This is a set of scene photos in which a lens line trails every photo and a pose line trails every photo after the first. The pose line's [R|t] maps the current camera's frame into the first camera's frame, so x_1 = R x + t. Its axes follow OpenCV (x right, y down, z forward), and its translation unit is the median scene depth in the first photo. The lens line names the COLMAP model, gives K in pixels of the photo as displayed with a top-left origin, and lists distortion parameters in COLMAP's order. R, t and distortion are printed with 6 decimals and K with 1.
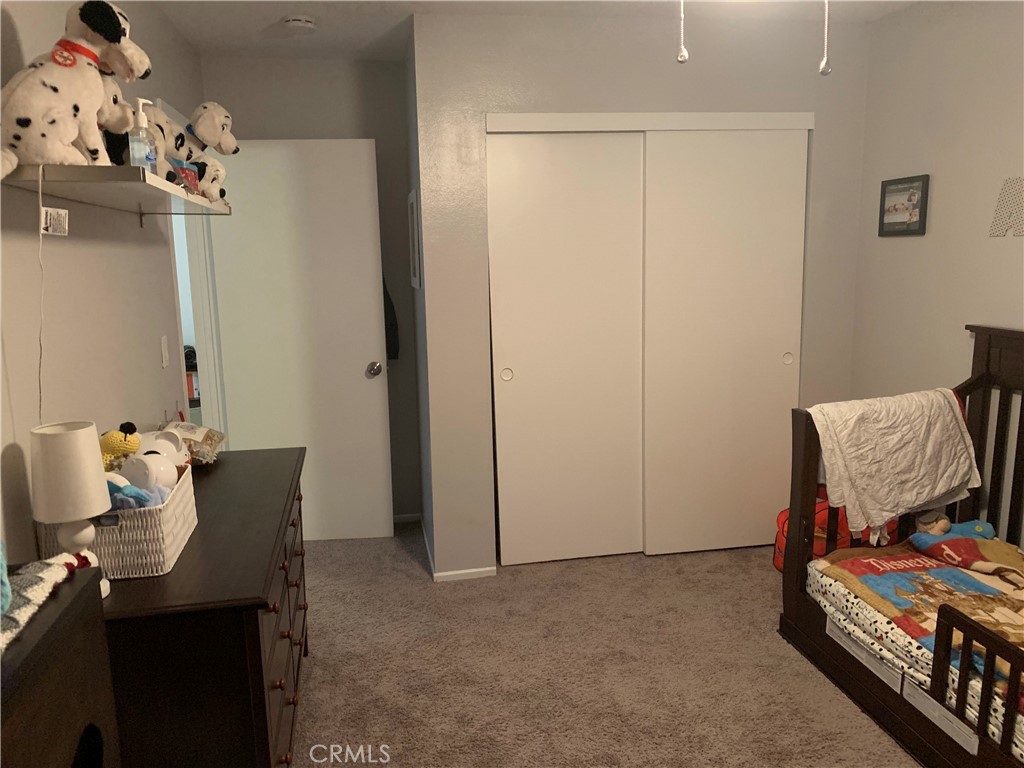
lens RADIAL K [[781.4, 0, 511.7], [0, 781.4, 384.8], [0, 0, 1]] dist [0.015971, -0.012584]
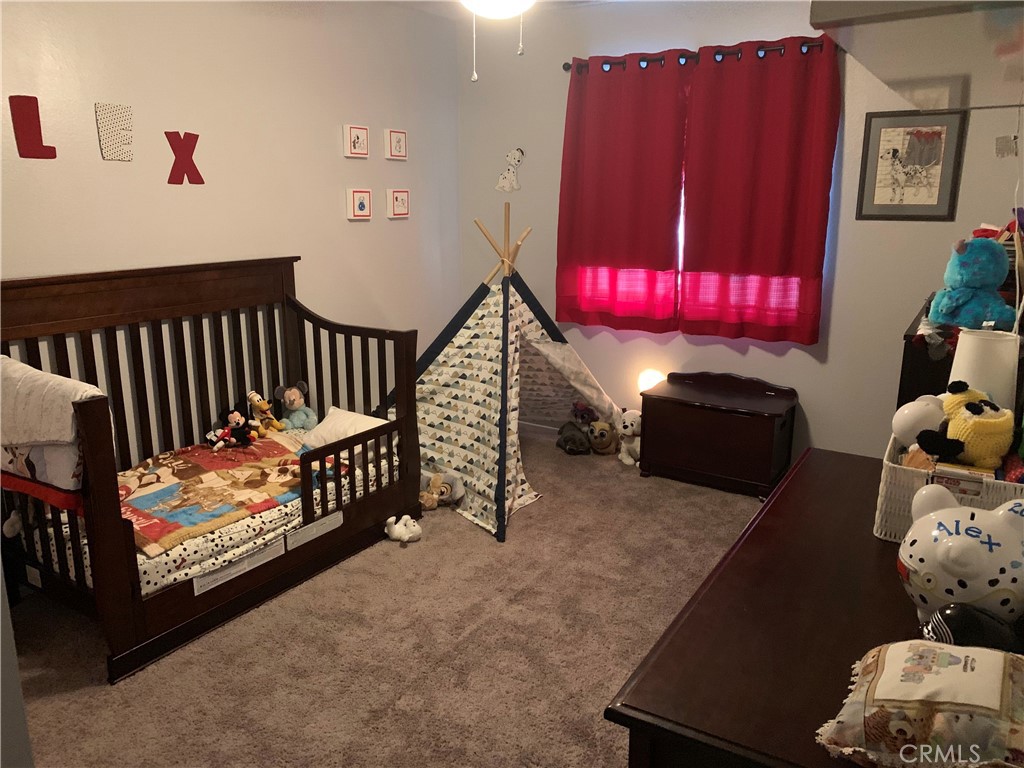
lens RADIAL K [[781.4, 0, 511.7], [0, 781.4, 382.7], [0, 0, 1]] dist [0.015971, -0.012584]
pose [[-0.738201, -0.147584, 0.658239, -0.538161], [0.121536, 0.930710, 0.344975, -0.237848], [-0.663542, 0.334661, -0.669114, 1.456999]]
